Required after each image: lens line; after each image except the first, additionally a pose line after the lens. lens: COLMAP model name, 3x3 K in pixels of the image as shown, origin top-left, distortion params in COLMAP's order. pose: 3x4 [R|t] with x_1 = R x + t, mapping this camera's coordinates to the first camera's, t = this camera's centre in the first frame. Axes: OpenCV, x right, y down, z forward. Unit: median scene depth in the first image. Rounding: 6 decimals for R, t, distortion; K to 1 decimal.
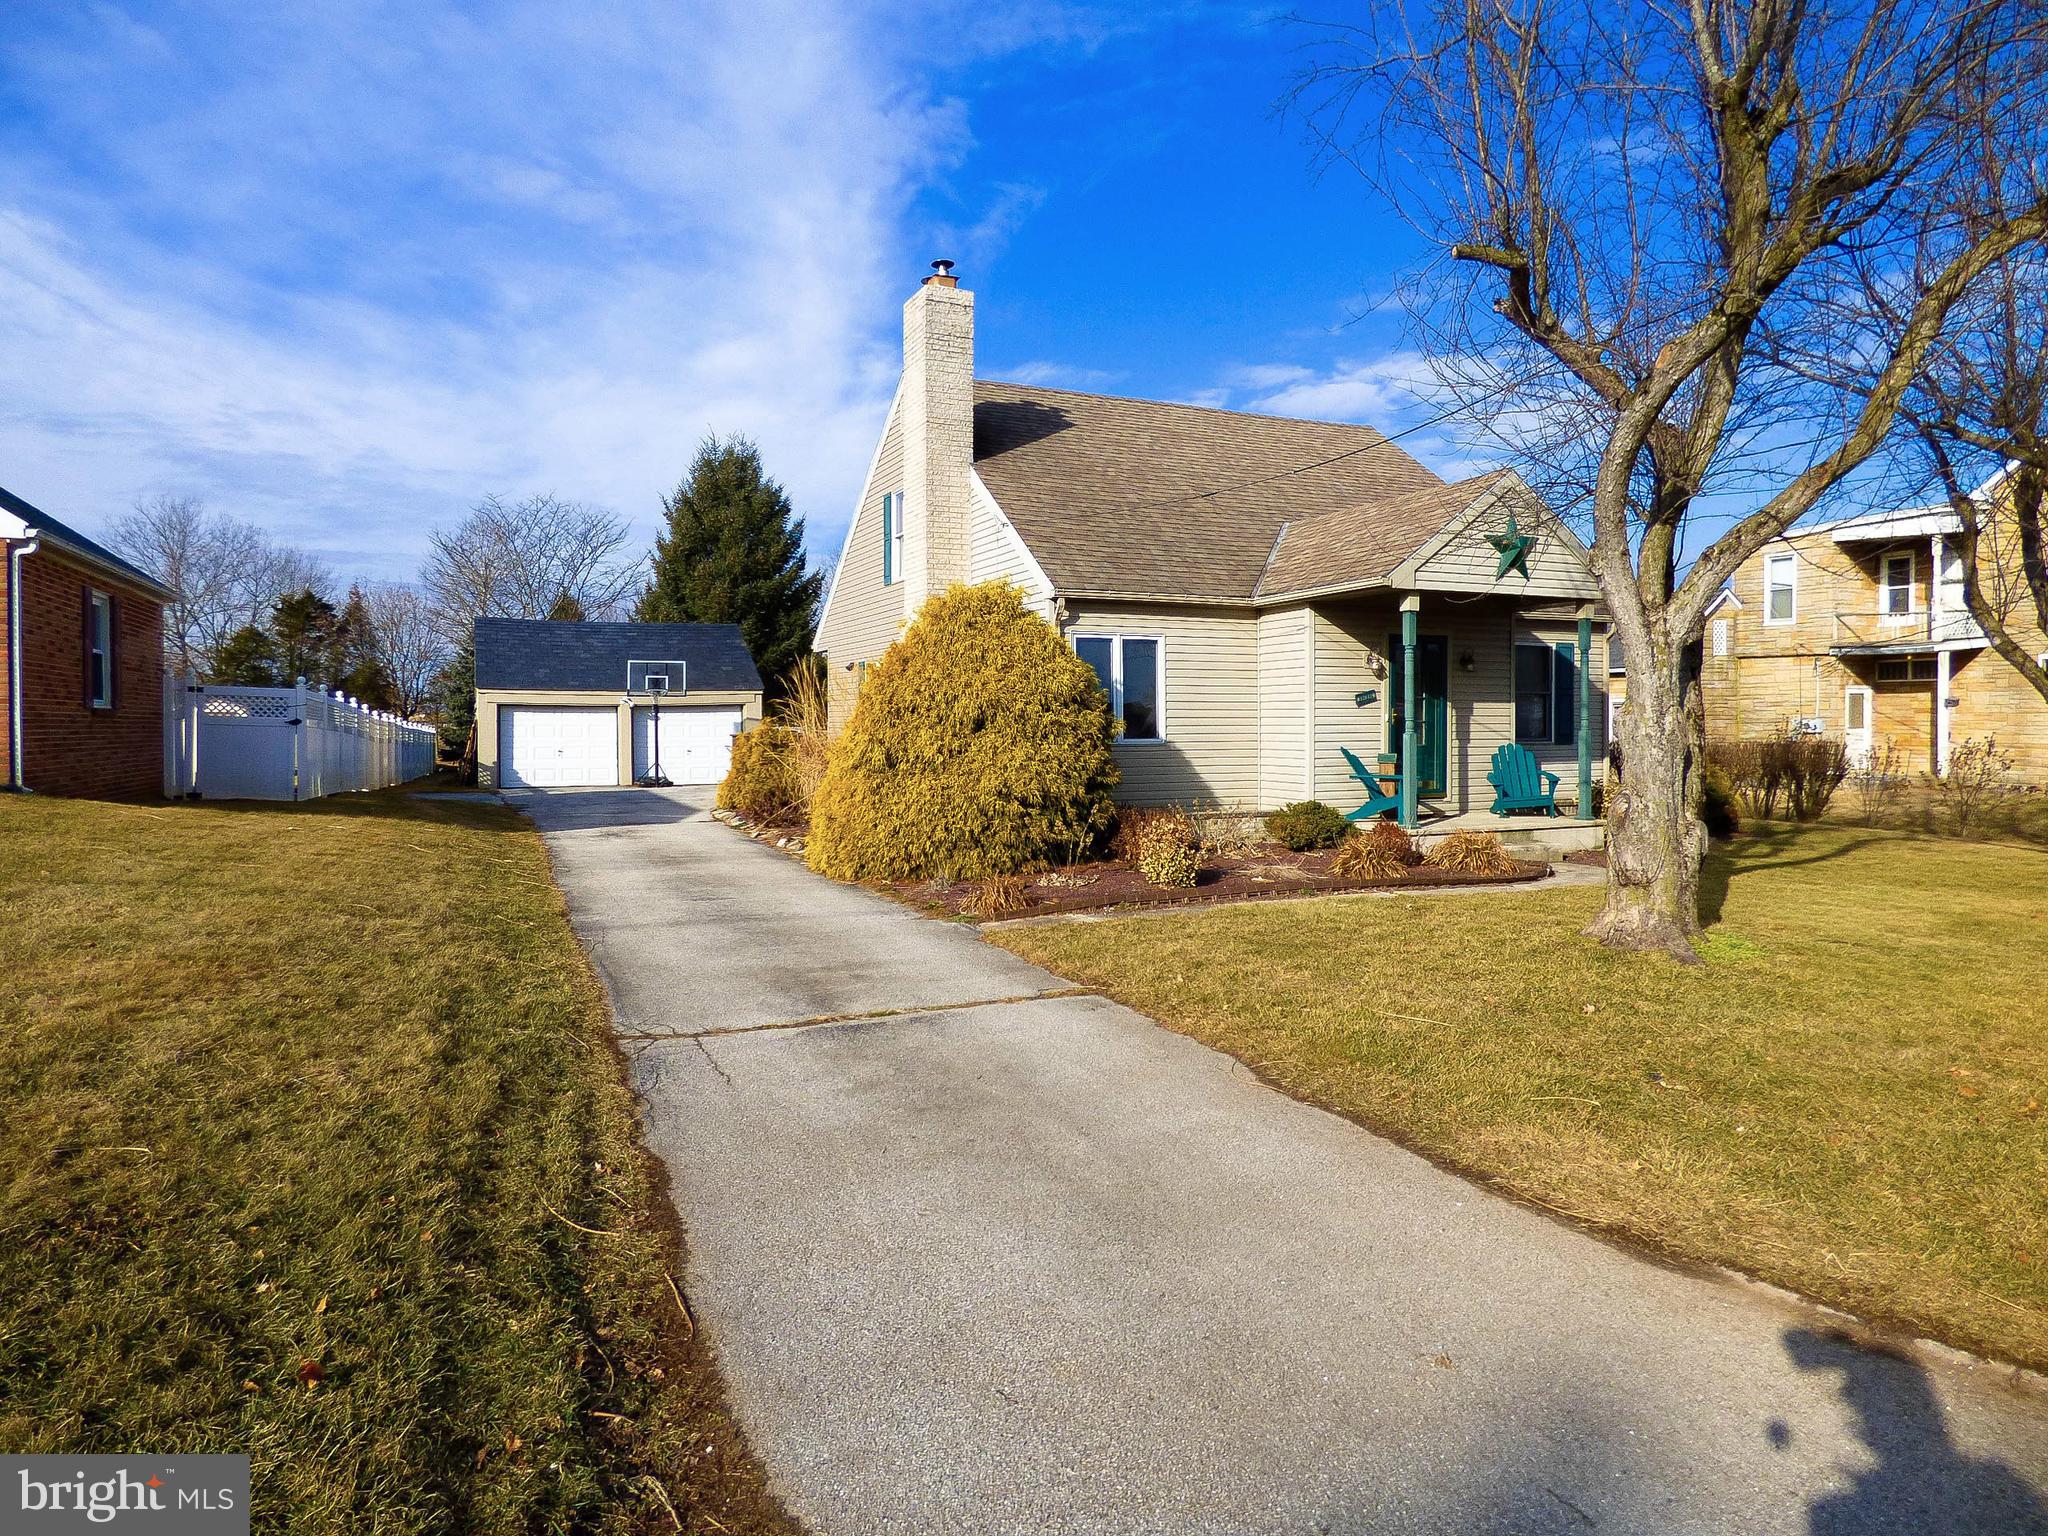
lens RADIAL K [[1302.9, 0, 1083.3], [0, 1302.9, 770.6], [0, 0, 1]] dist [0.000996, -0.000797]
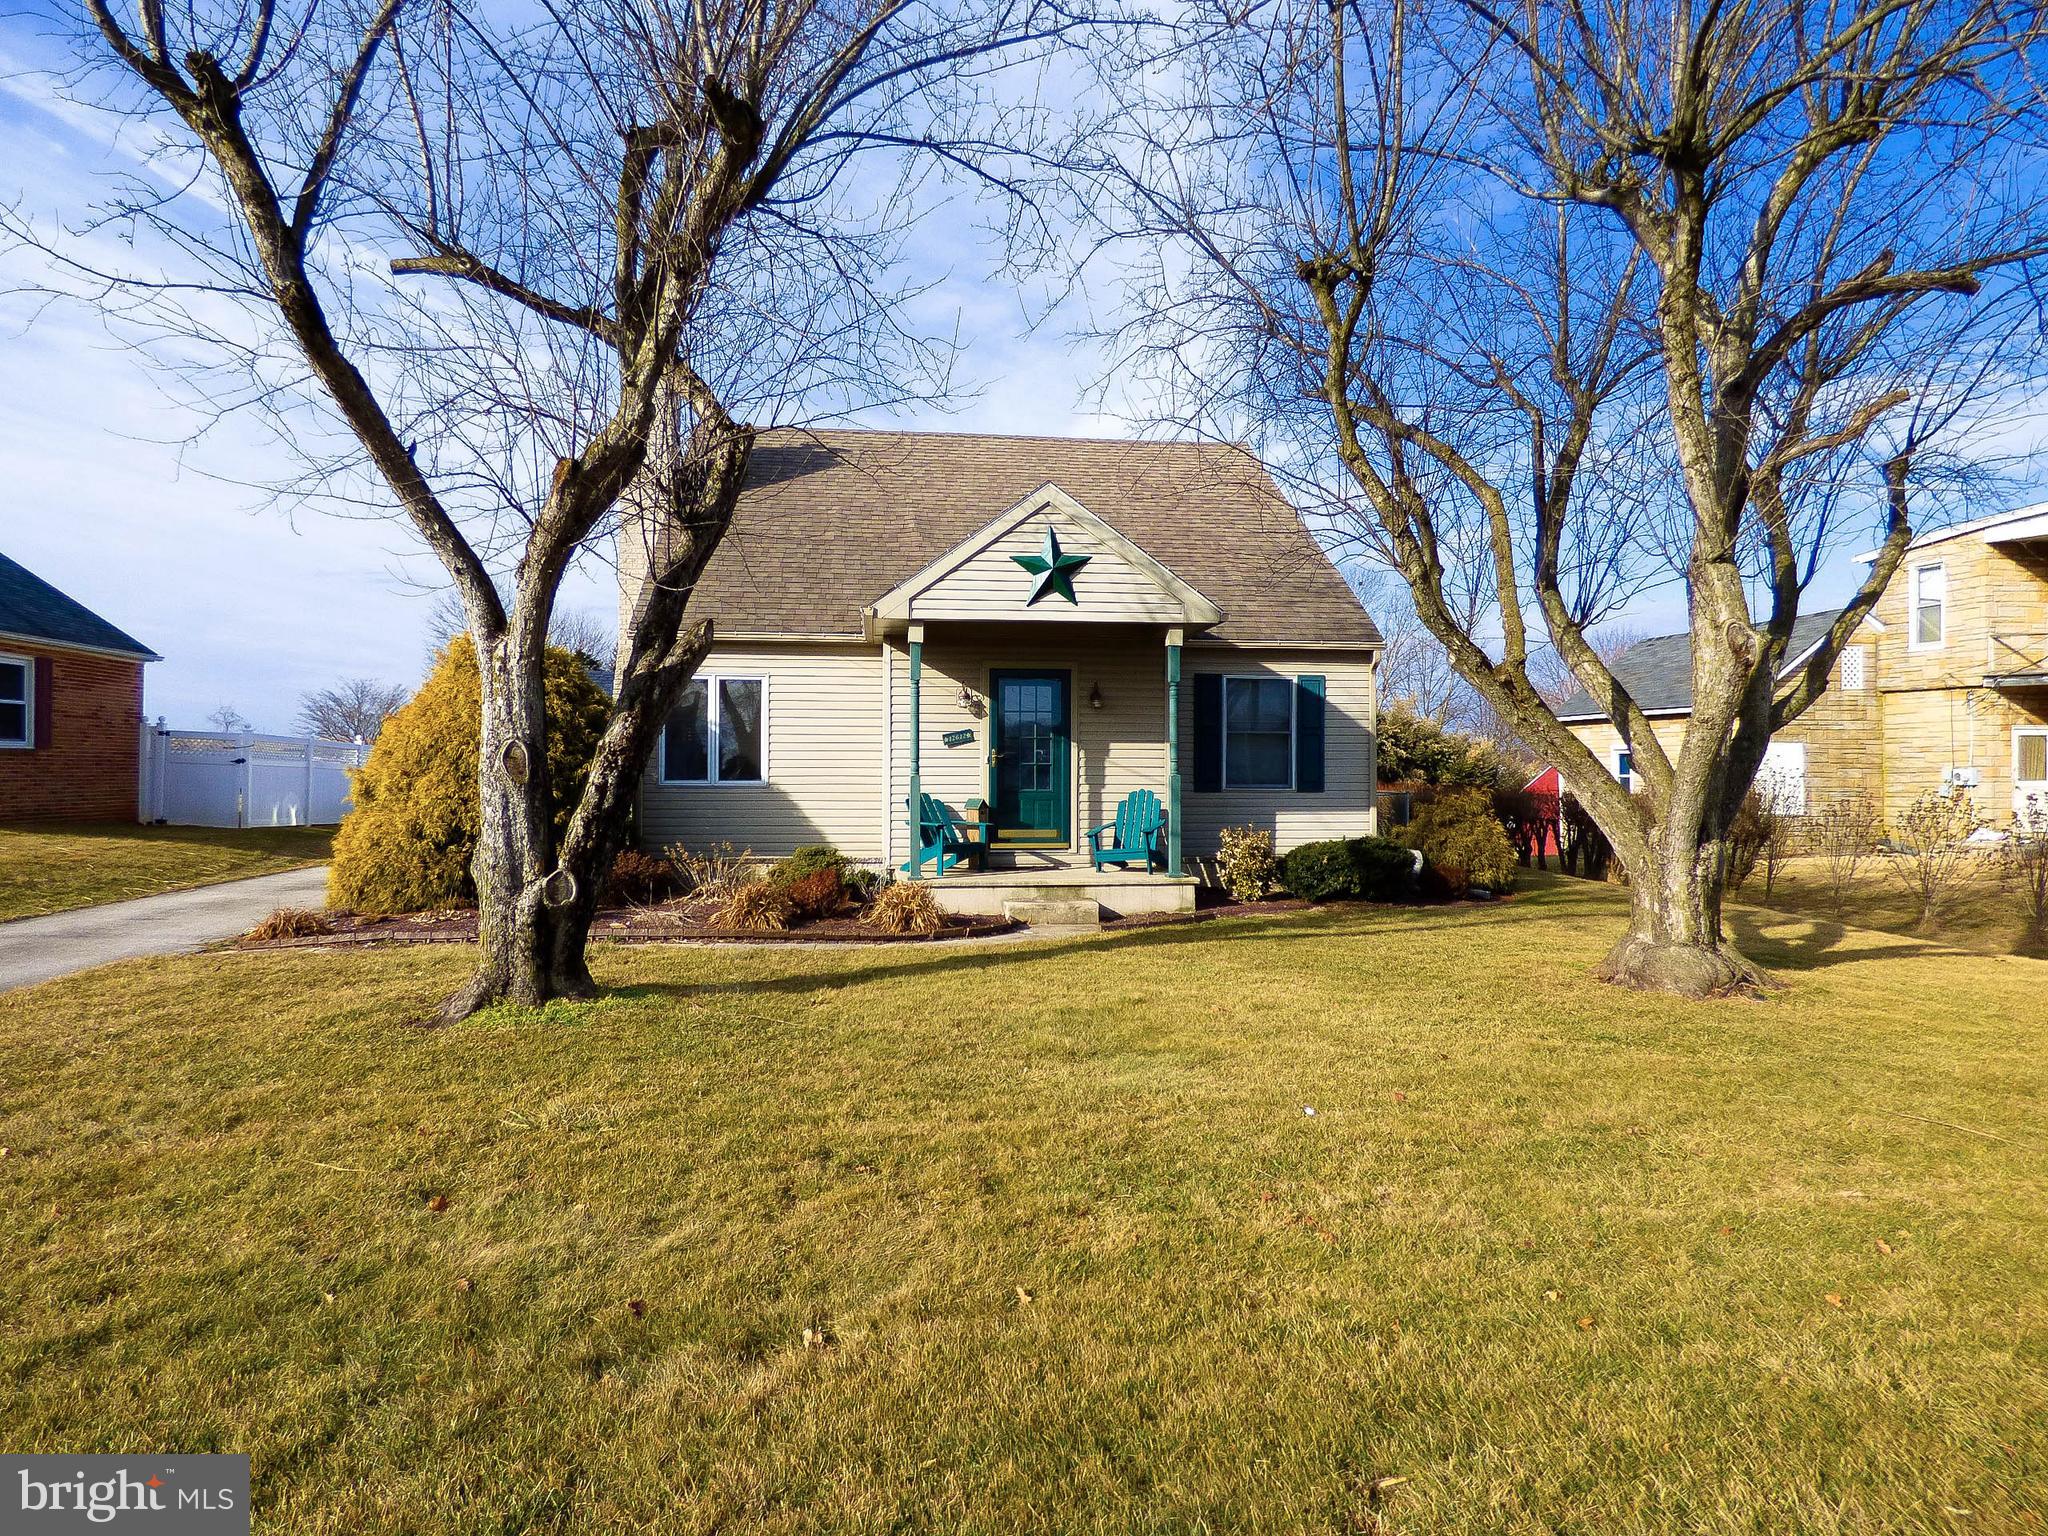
lens RADIAL K [[1252.0, 0, 1019.7], [0, 1252.0, 767.1], [0, 0, 1]] dist [-0.007758, -0.000081]
pose [[0.938158, 0.004906, -0.346174, 0.483300], [-0.018501, 0.999181, -0.035979, -0.003457], [0.345714, 0.040159, 0.937480, 0.156353]]
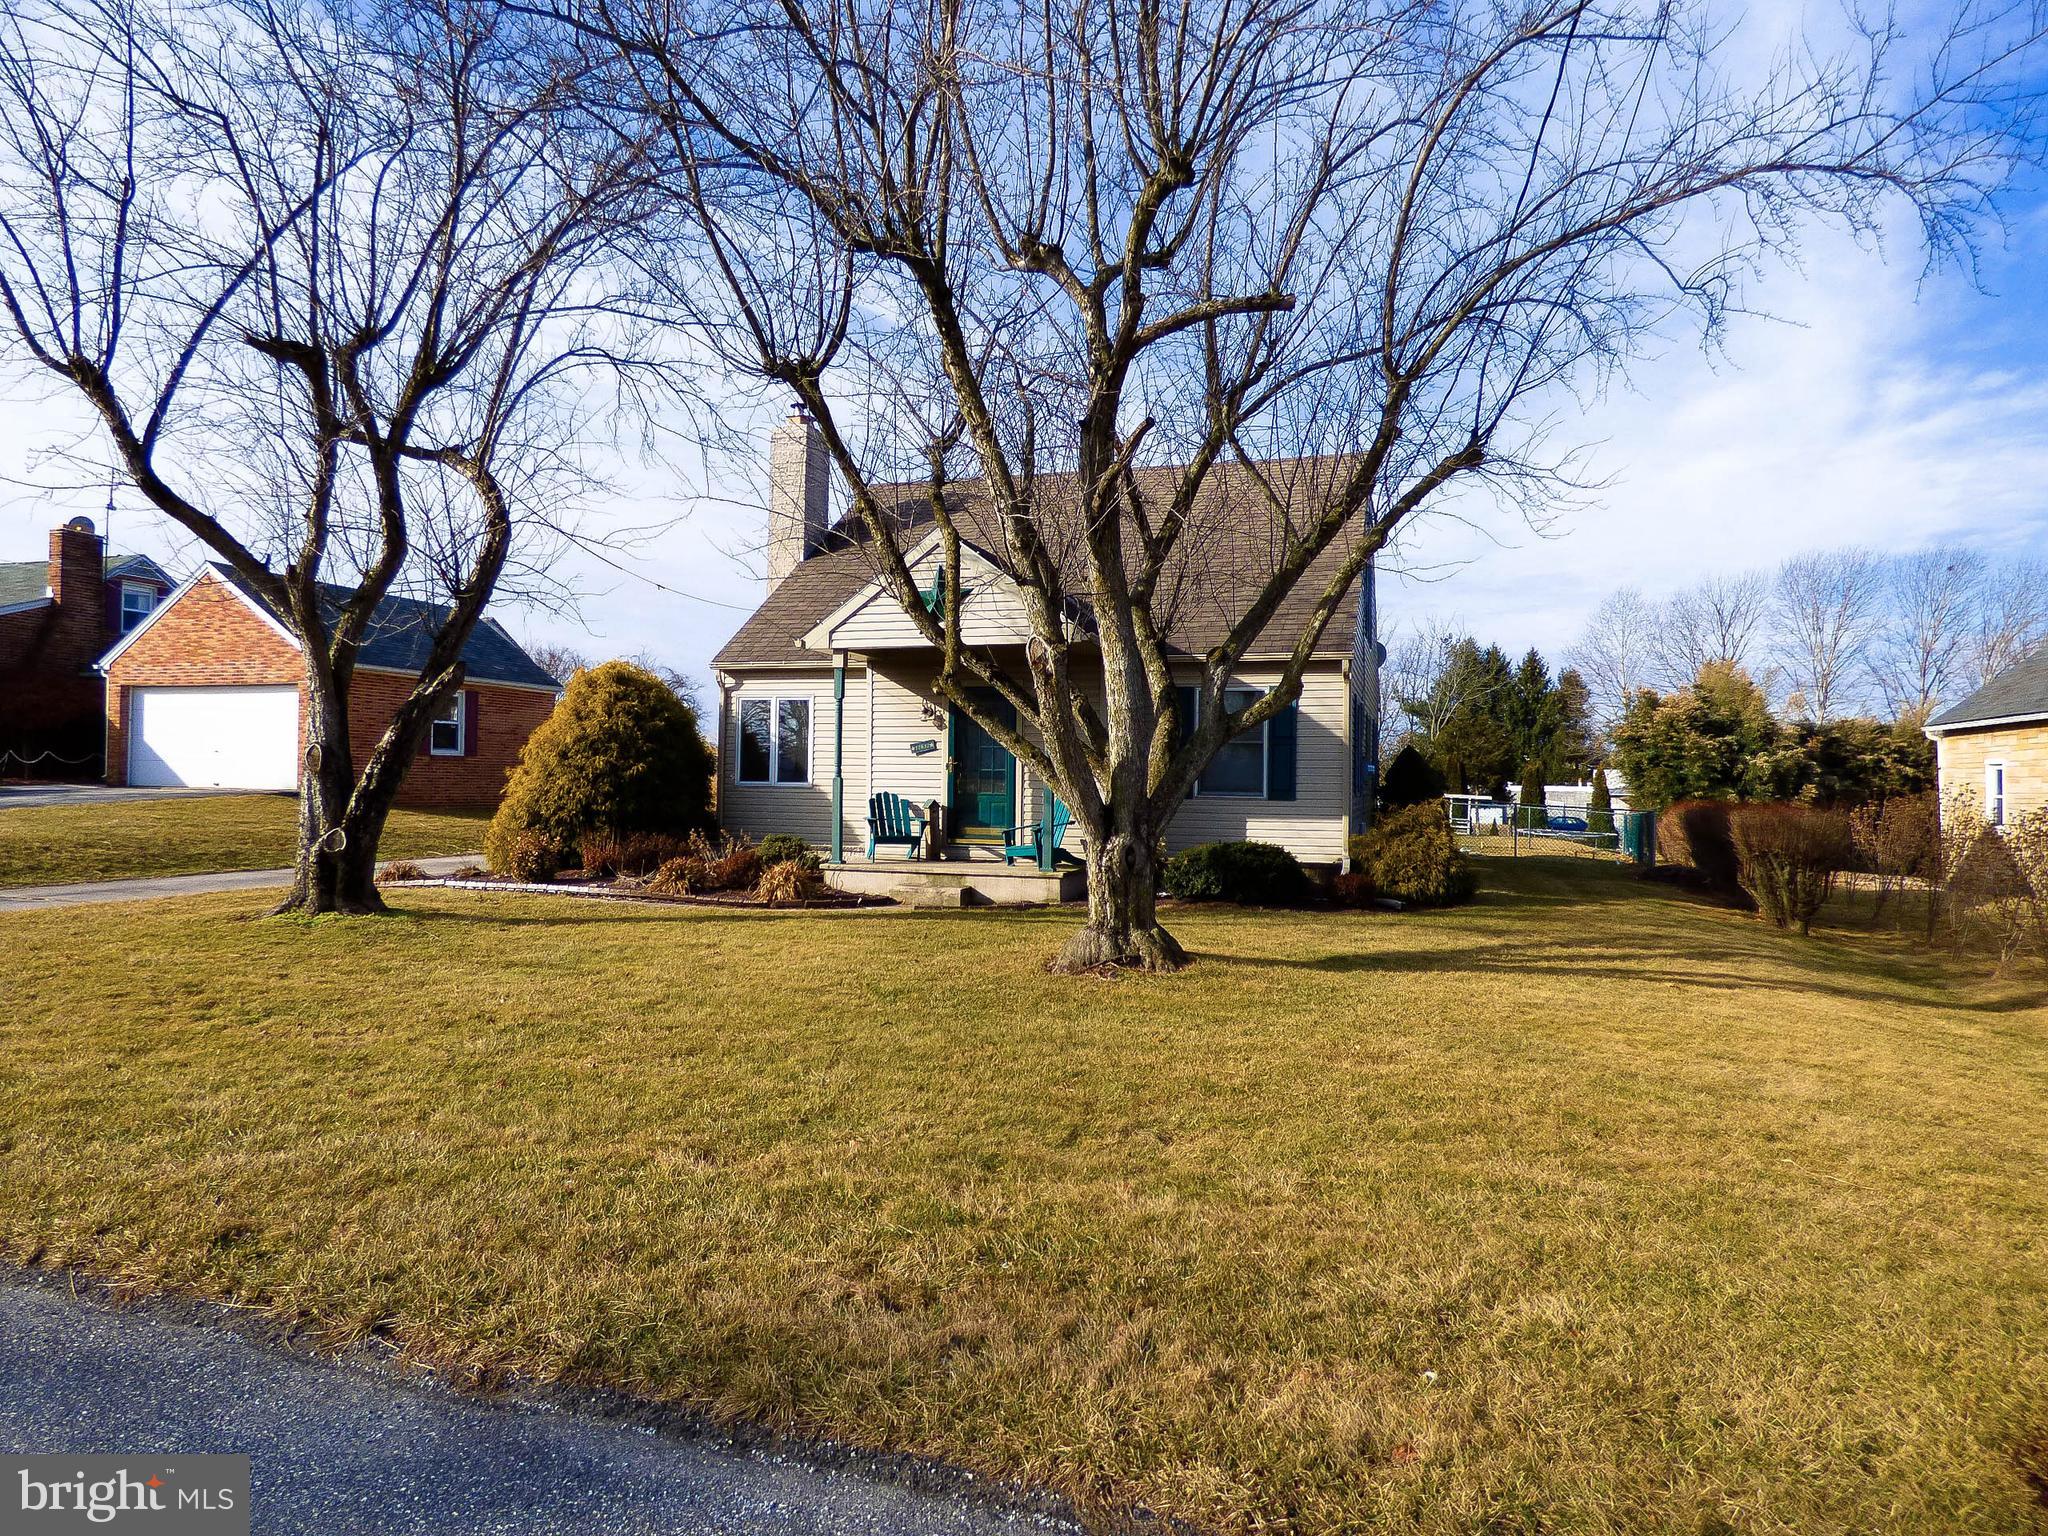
lens RADIAL K [[1252.0, 0, 1024.7], [0, 1252.0, 776.2], [0, 0, 1]] dist [-0.007758, -0.000081]
pose [[0.710890, 0.010984, -0.703217, 0.860549], [-0.043164, 0.998675, -0.028036, -0.005295], [0.701977, 0.050284, 0.710422, 0.275554]]
